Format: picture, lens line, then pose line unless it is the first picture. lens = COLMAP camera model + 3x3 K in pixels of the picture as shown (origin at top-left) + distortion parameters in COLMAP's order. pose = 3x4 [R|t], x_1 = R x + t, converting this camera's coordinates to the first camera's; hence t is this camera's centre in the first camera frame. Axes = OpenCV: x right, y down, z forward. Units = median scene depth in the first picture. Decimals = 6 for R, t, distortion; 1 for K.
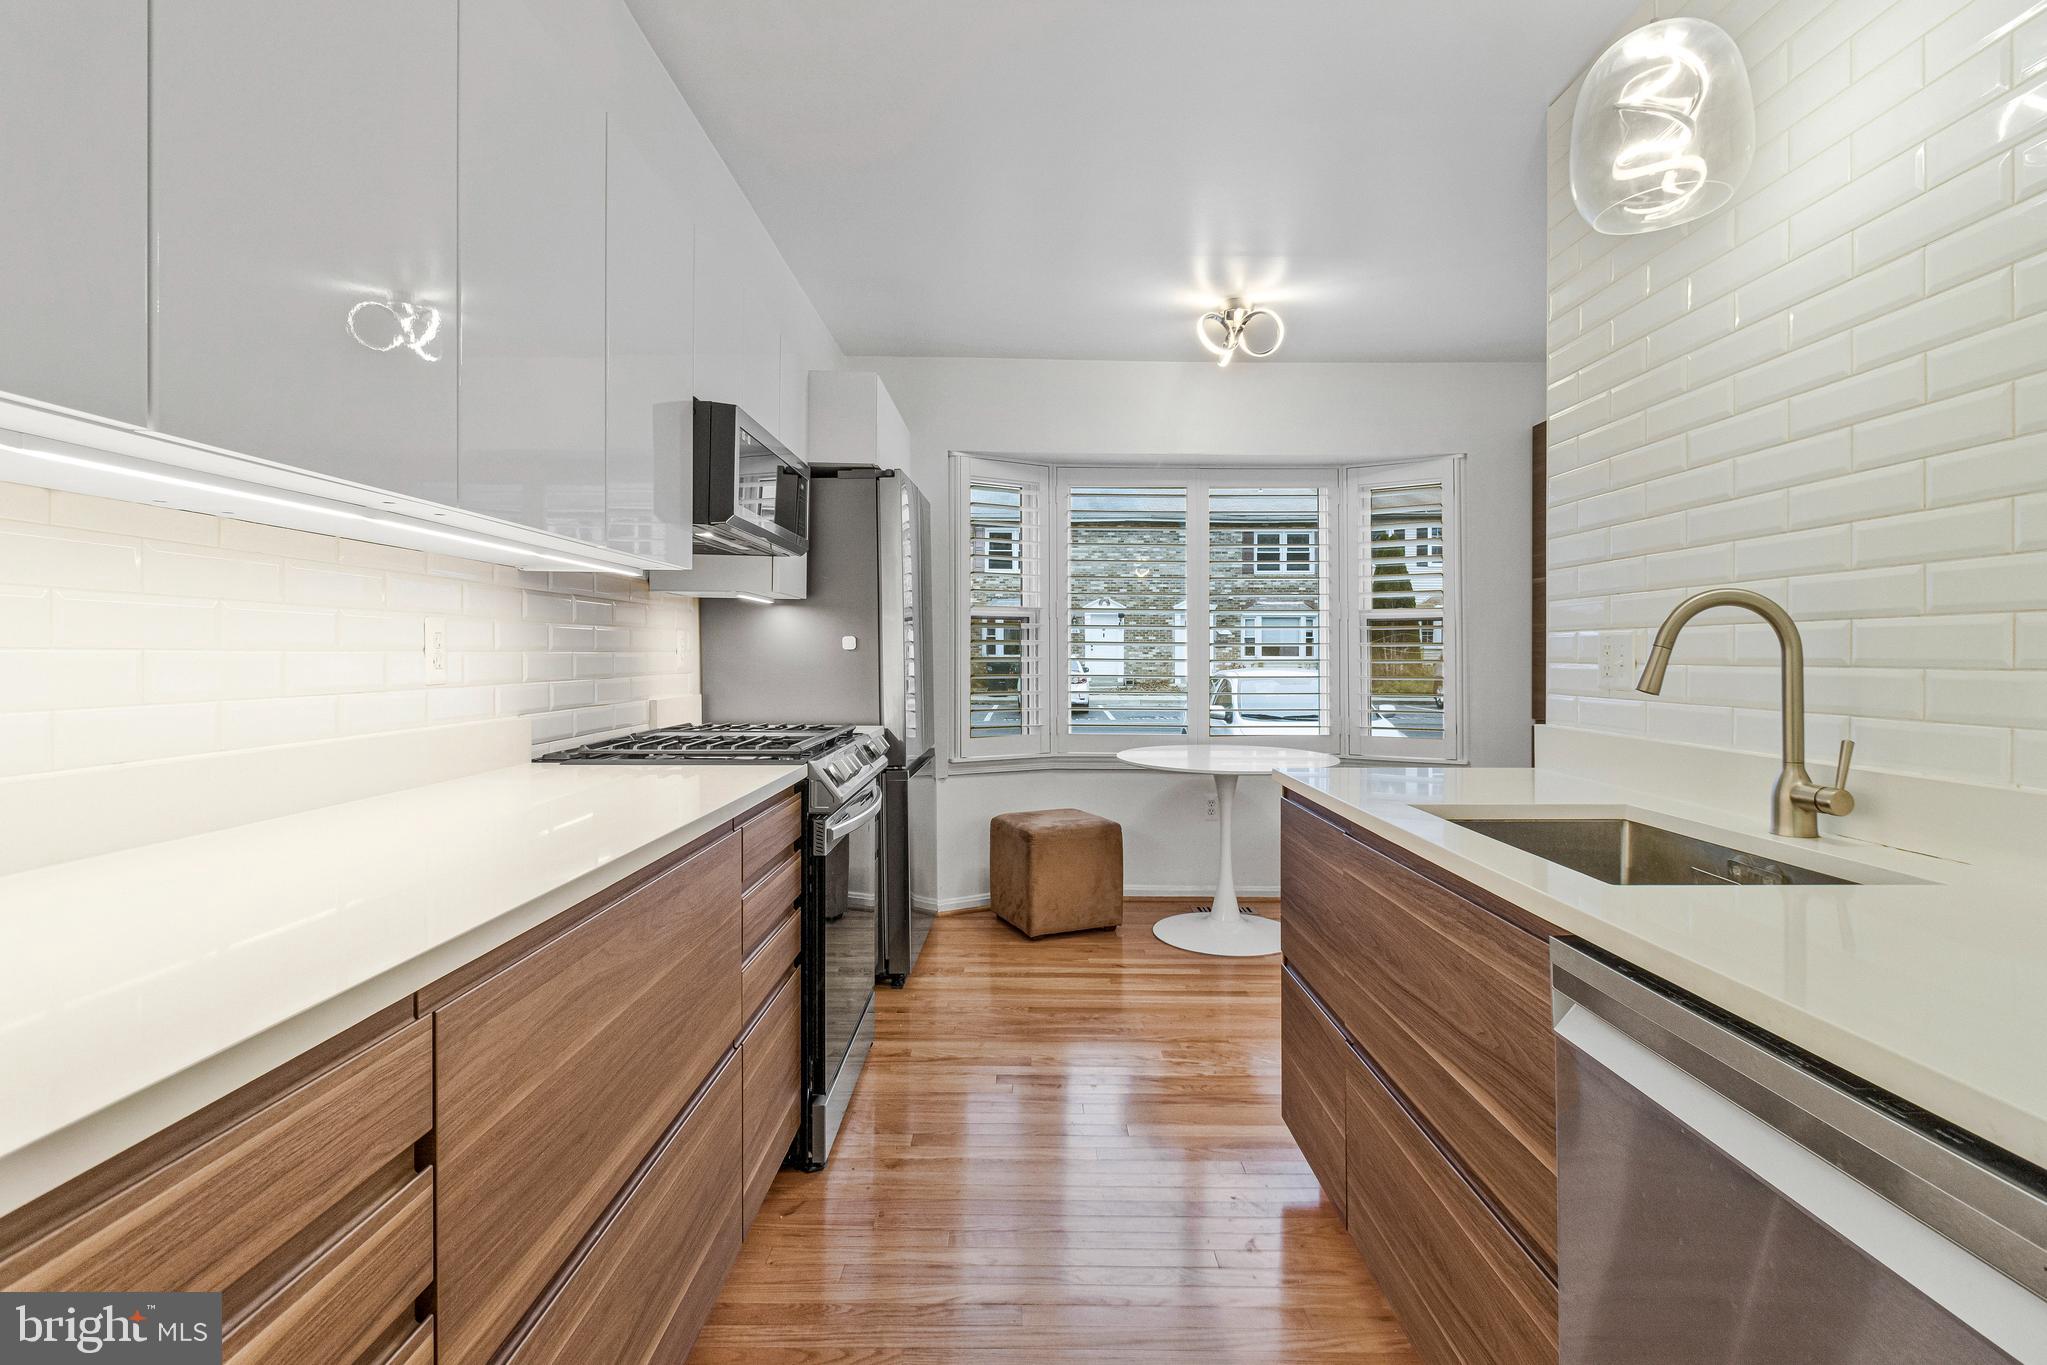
lens RADIAL K [[995.4, 0, 1026.9], [0, 995.4, 662.5], [0, 0, 1]] dist [-0.000058, 0.000049]
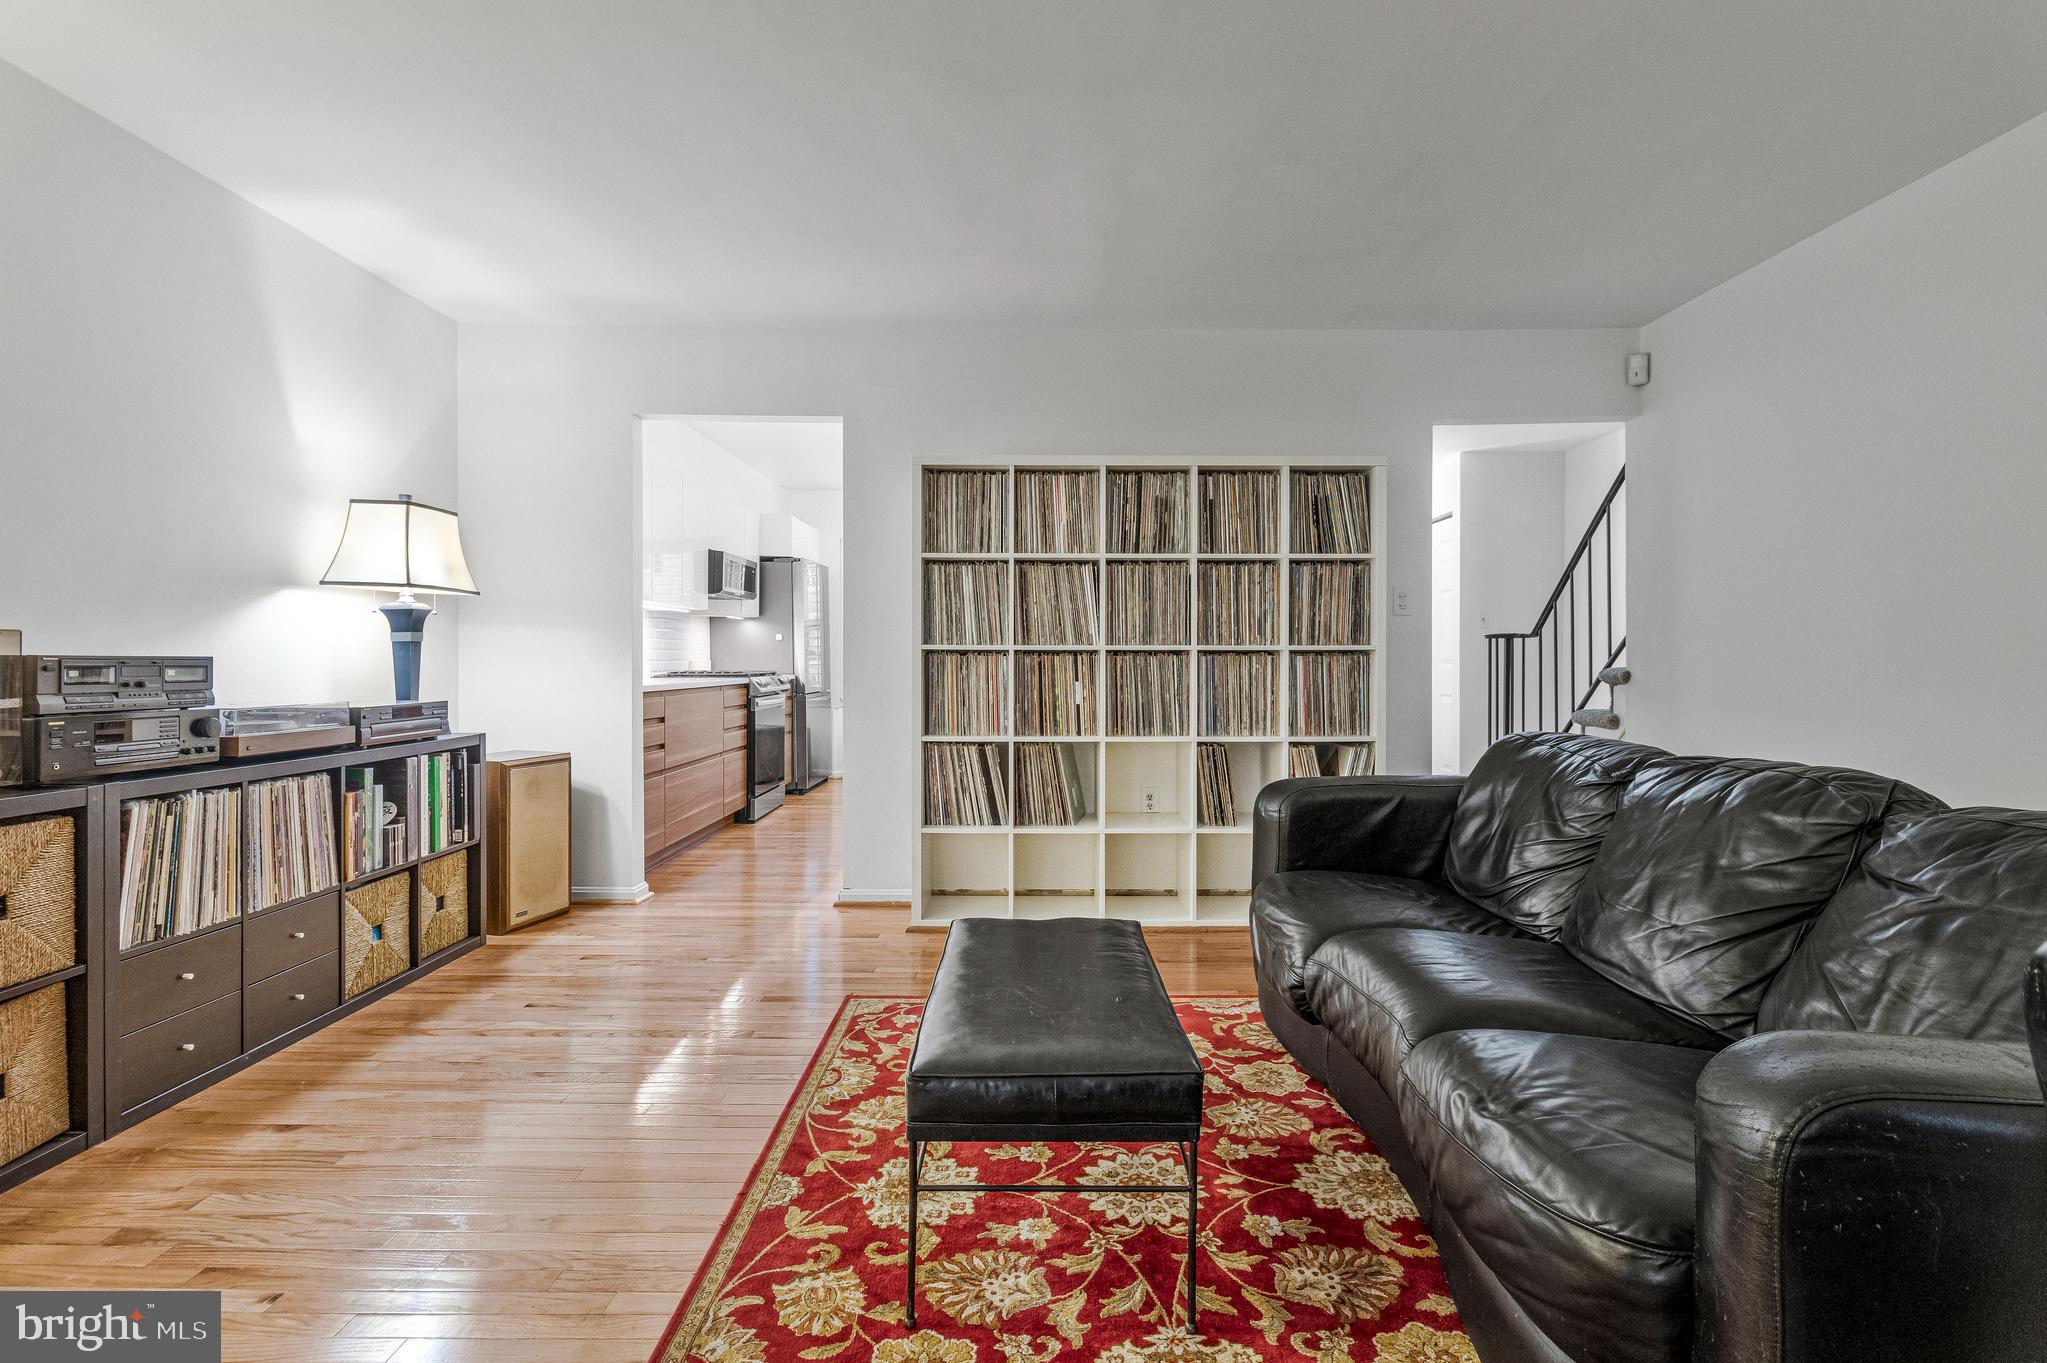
lens RADIAL K [[995.4, 0, 1022.0], [0, 995.4, 670.0], [0, 0, 1]] dist [-0.000058, 0.000049]
pose [[0.999843, 0.003745, -0.017322, 0.481186], [-0.003710, 0.999991, 0.002076, 0.055953], [0.017330, -0.002012, 0.999848, -1.442018]]
